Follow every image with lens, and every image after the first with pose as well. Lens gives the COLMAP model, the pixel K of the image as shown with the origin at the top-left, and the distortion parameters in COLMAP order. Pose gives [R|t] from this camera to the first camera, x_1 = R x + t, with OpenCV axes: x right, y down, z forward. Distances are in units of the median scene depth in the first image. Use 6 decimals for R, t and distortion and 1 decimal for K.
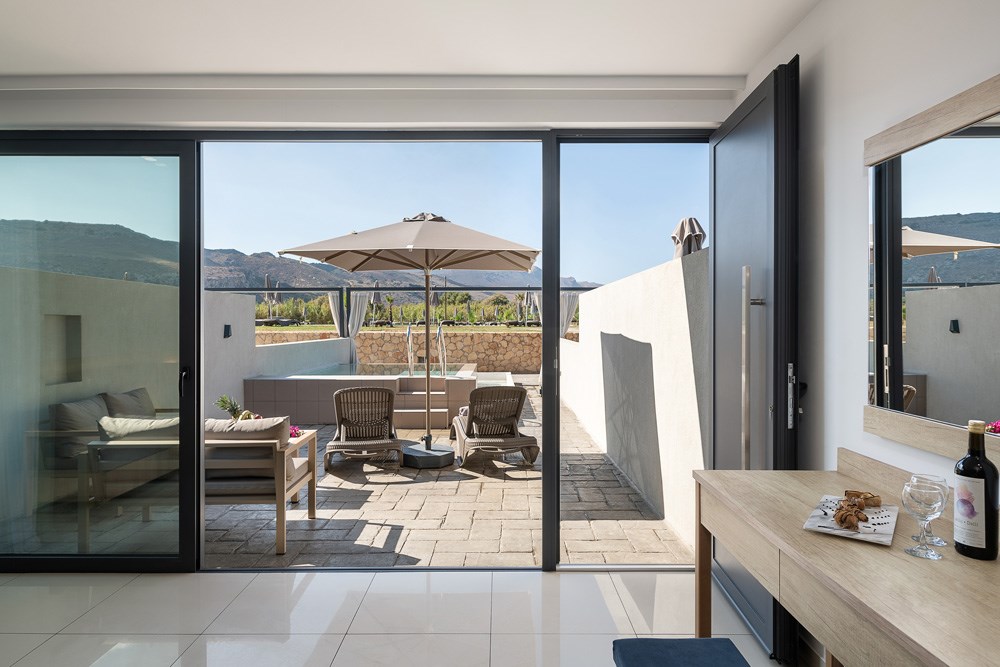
lens RADIAL K [[612.4, 0, 514.6], [0, 612.4, 330.5], [0, 0, 1]] dist [0.002211, -0.000054]
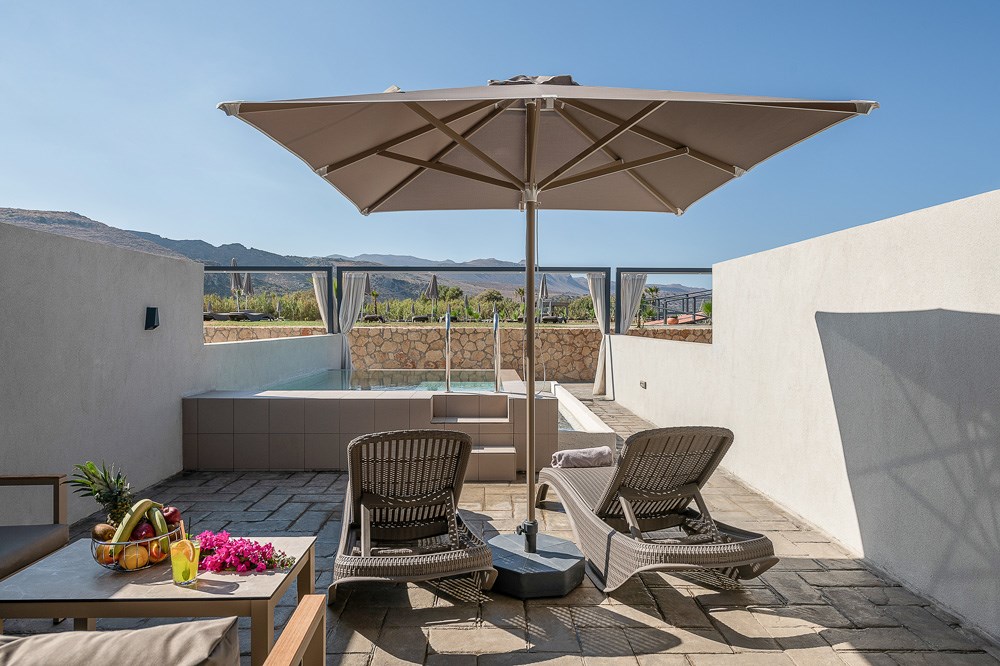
lens RADIAL K [[662.7, 0, 500.0], [0, 662.7, 333.0], [0, 0, 1]] dist [0.048289, 0.000397]
pose [[0.999952, 0.003308, -0.009187, -0.067621], [-0.003263, 0.999983, 0.004909, 0.005822], [0.009203, -0.004879, 0.999946, 0.190703]]
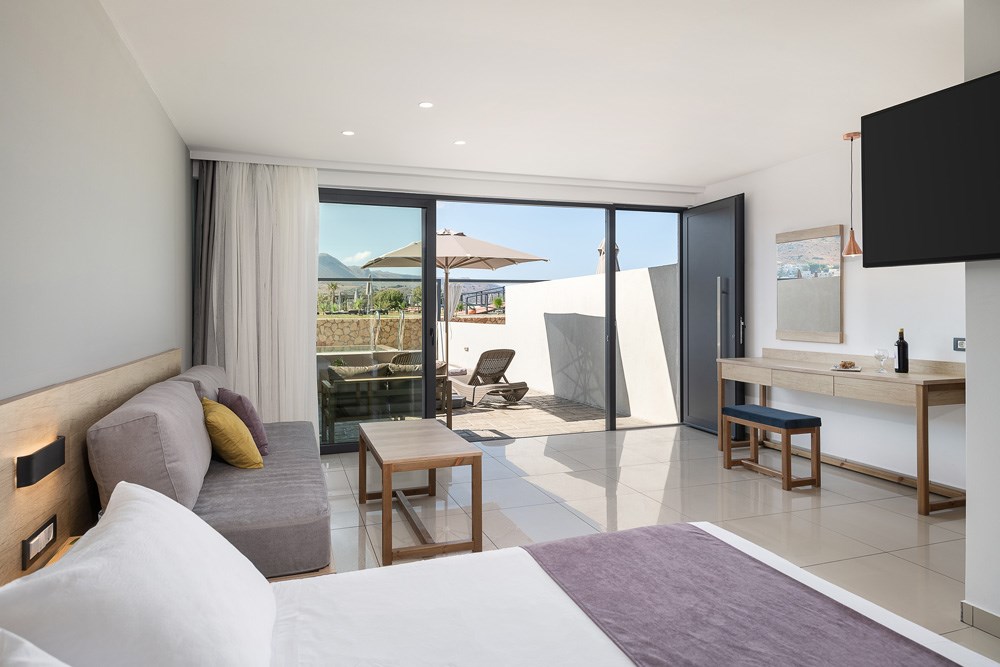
lens RADIAL K [[612.4, 0, 514.6], [0, 612.4, 330.5], [0, 0, 1]] dist [0.002211, -0.000054]
pose [[0.946549, -0.019973, 0.321942, -0.185186], [0.014241, 0.999696, 0.020152, 0.007004], [-0.322246, -0.014490, 0.946545, -0.159263]]
